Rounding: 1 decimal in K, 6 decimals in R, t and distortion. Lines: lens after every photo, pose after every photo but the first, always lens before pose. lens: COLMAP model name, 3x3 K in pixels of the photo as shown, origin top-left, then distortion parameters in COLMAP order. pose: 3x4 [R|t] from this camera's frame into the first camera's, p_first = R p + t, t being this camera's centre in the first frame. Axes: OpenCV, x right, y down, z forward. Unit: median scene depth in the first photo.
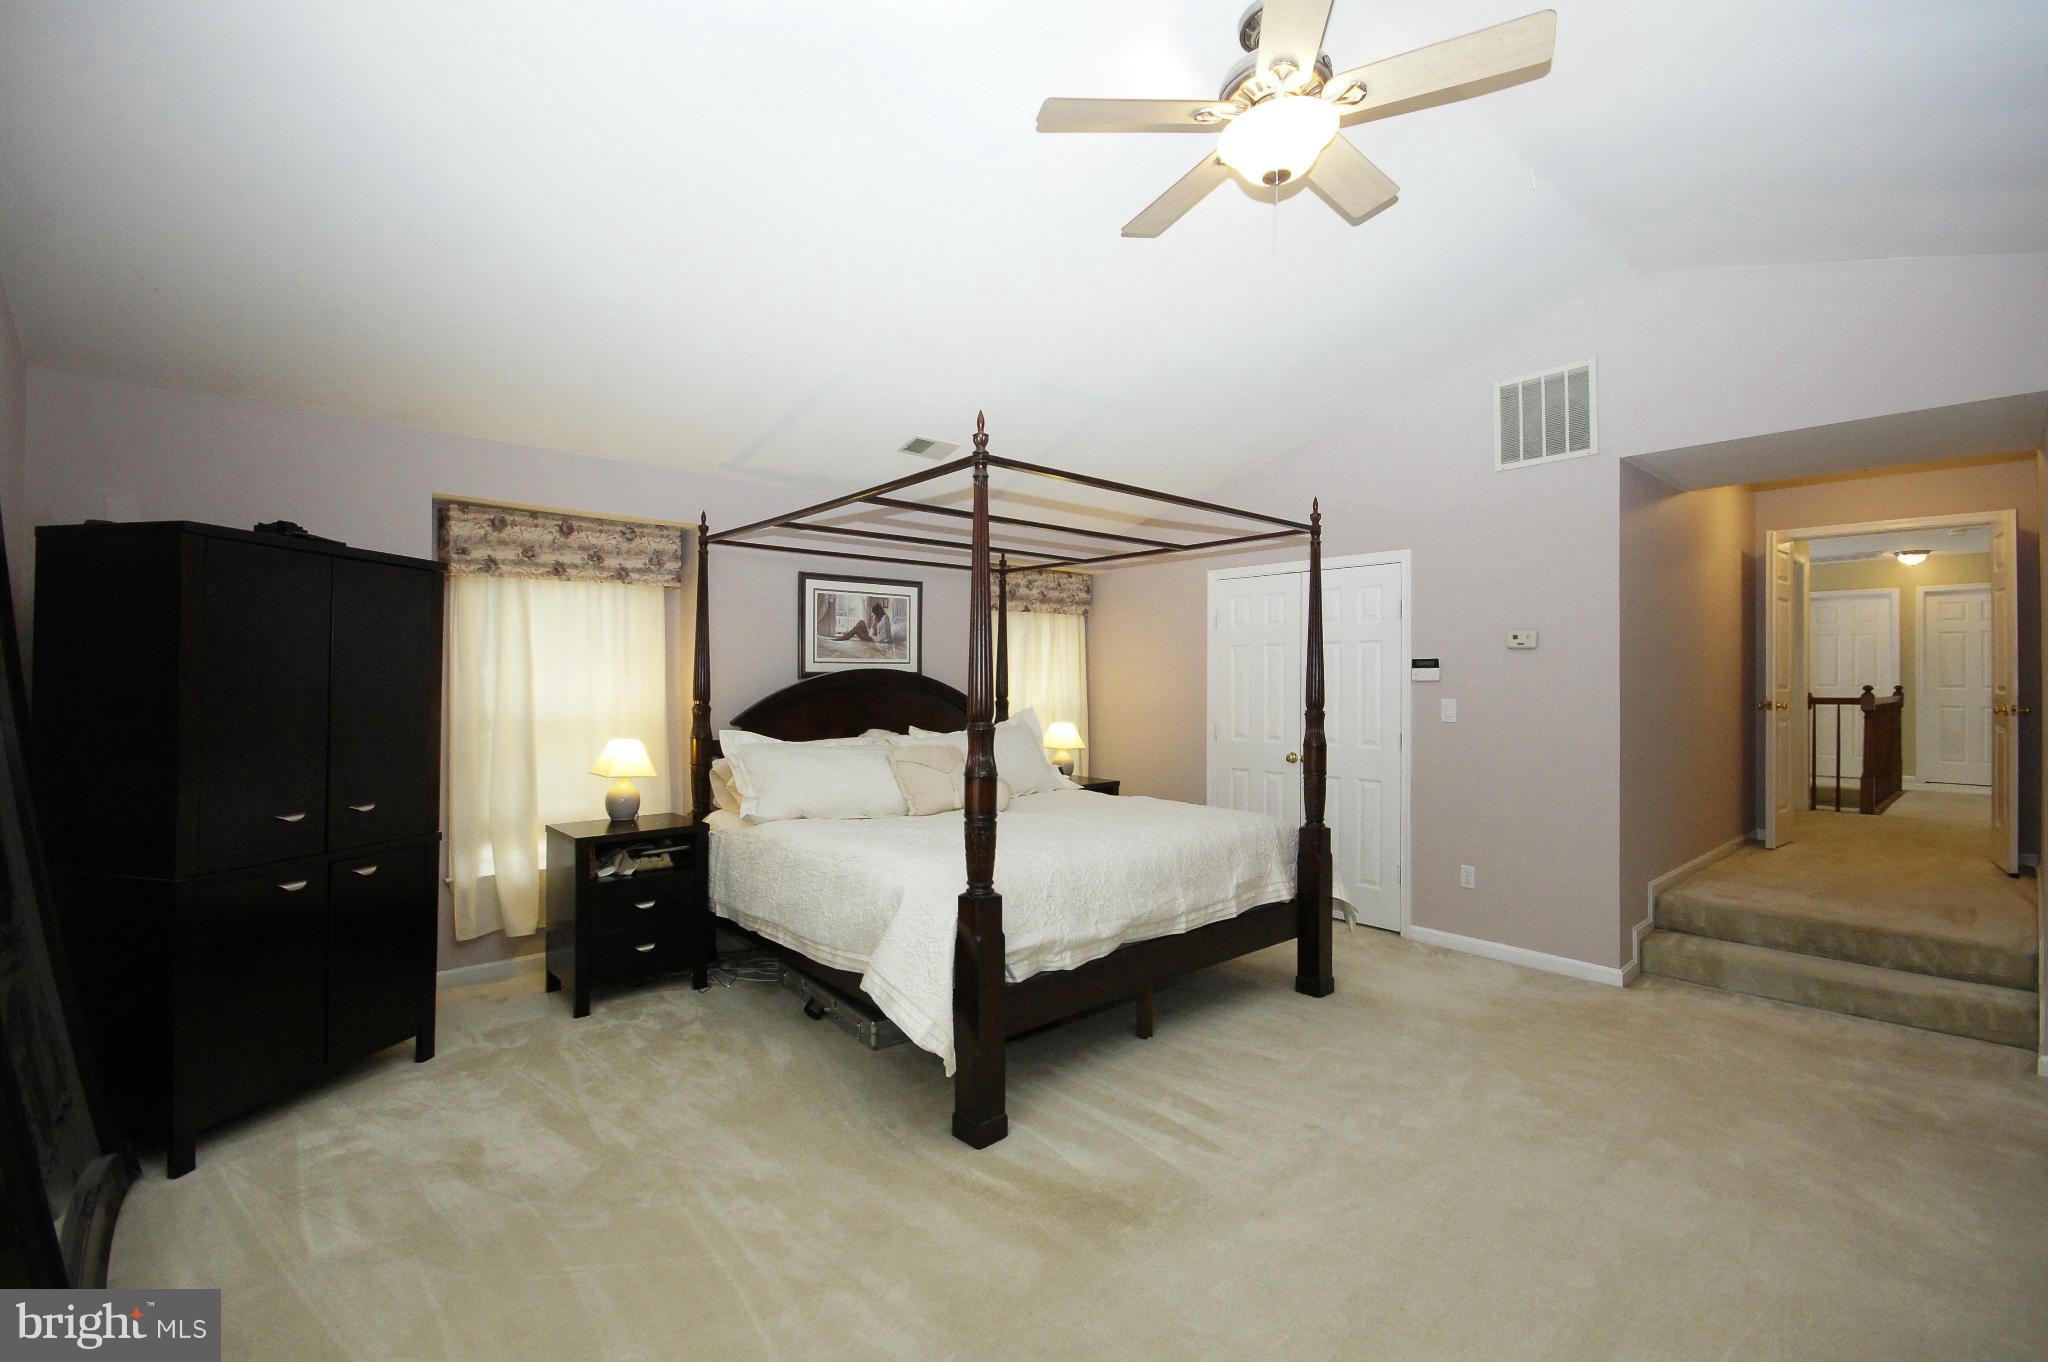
lens RADIAL K [[911.6, 0, 1010.3], [0, 911.6, 676.5], [0, 0, 1]] dist [-0.002420, -0.000958]
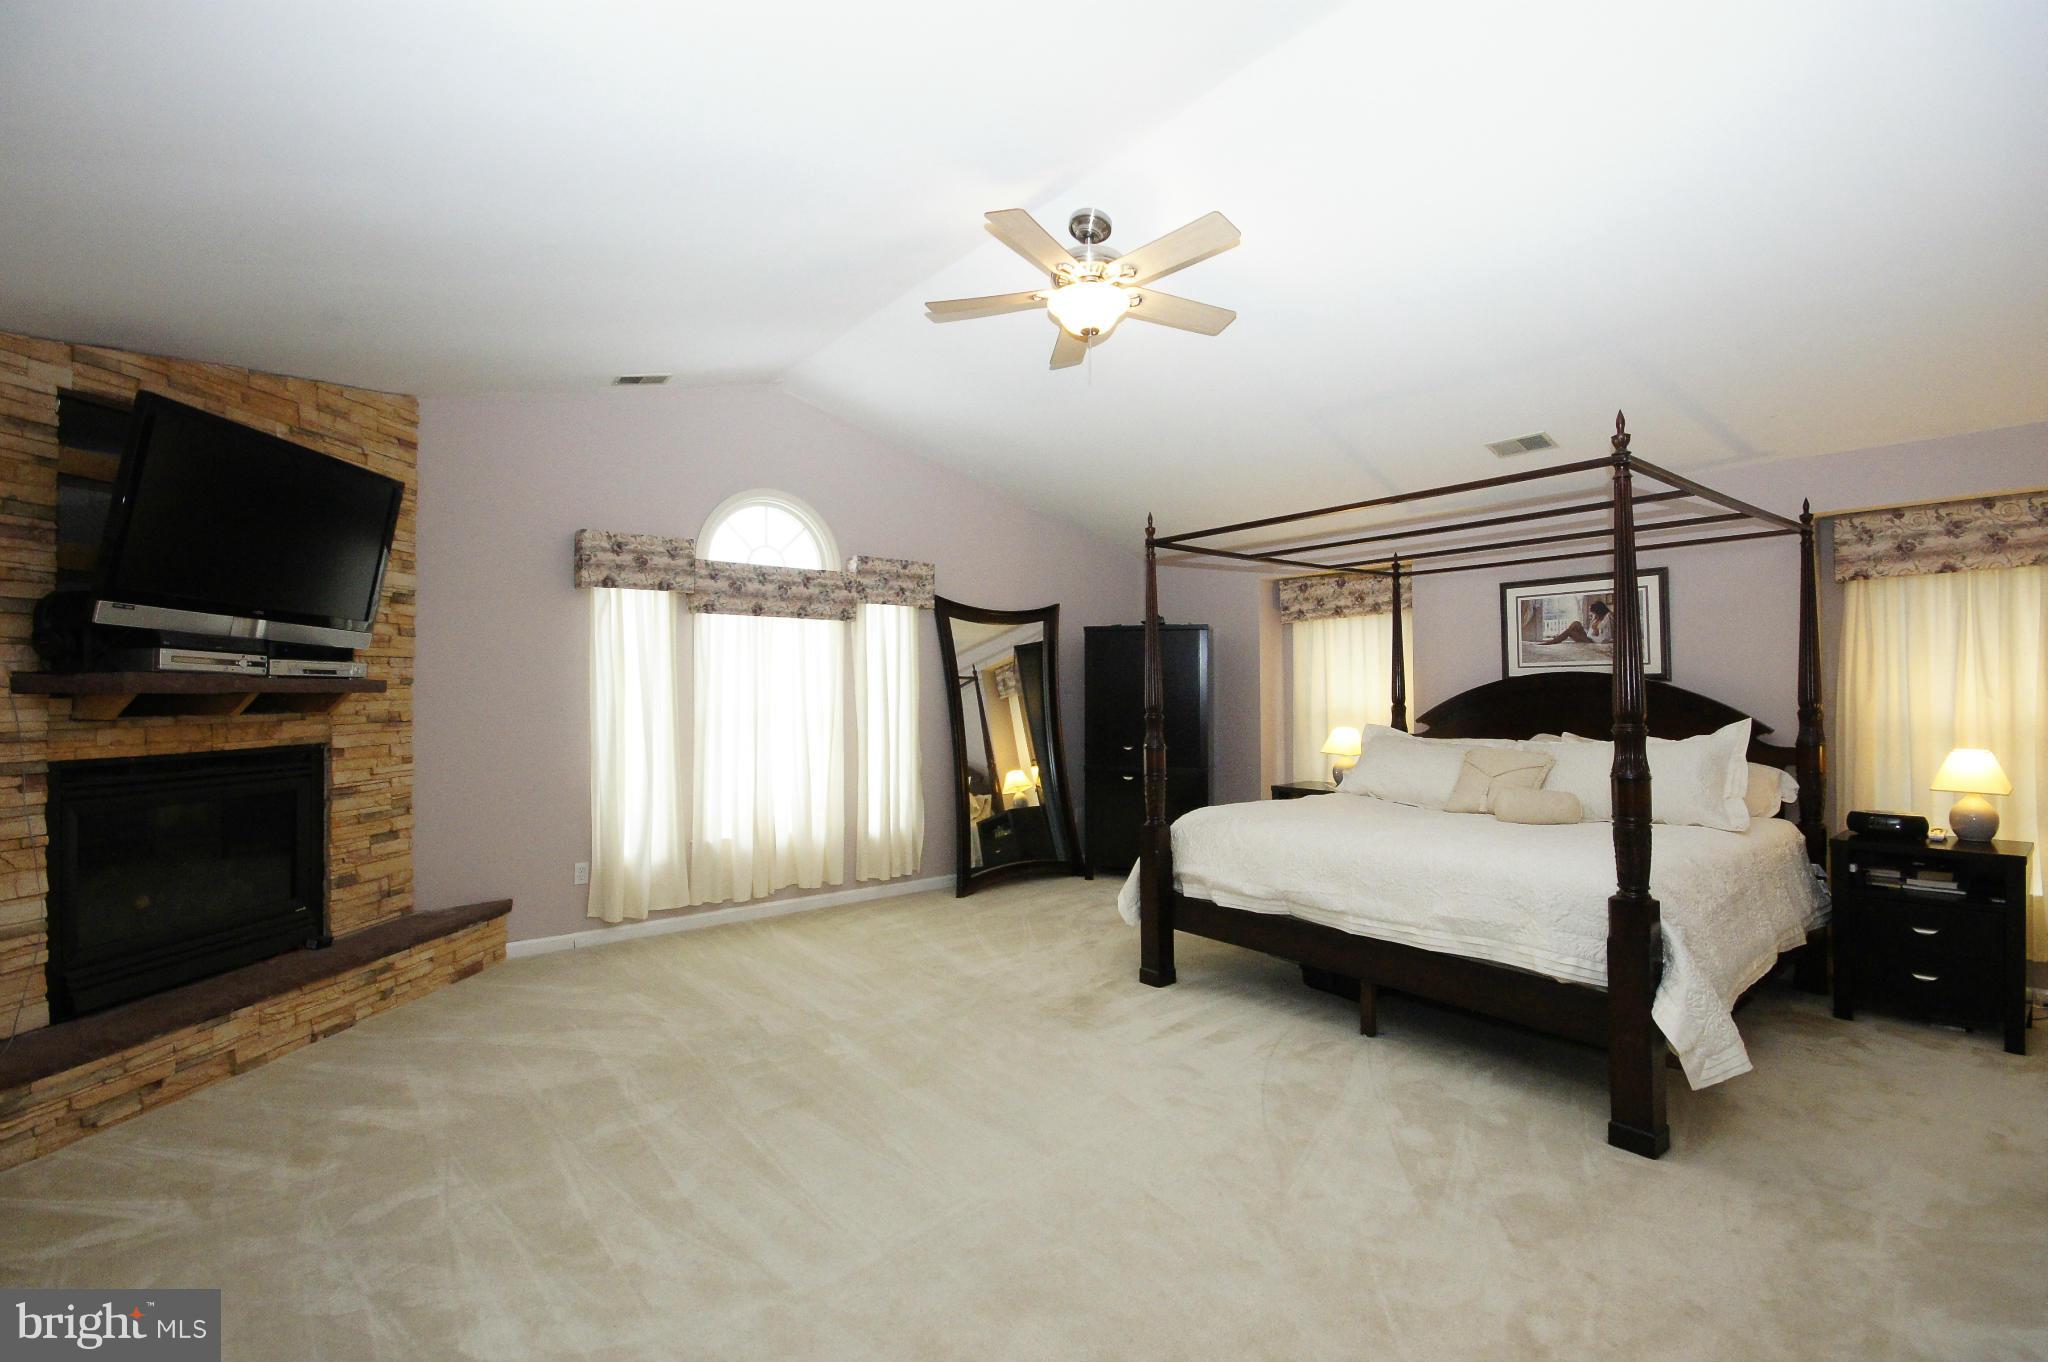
lens RADIAL K [[911.6, 0, 1012.2], [0, 911.6, 682.9], [0, 0, 1]] dist [-0.002420, -0.000958]
pose [[-0.078507, -0.005536, -0.996898, 0.882076], [0.011703, 0.999911, -0.006475, 0.002618], [0.996845, -0.012175, -0.078435, 0.506001]]
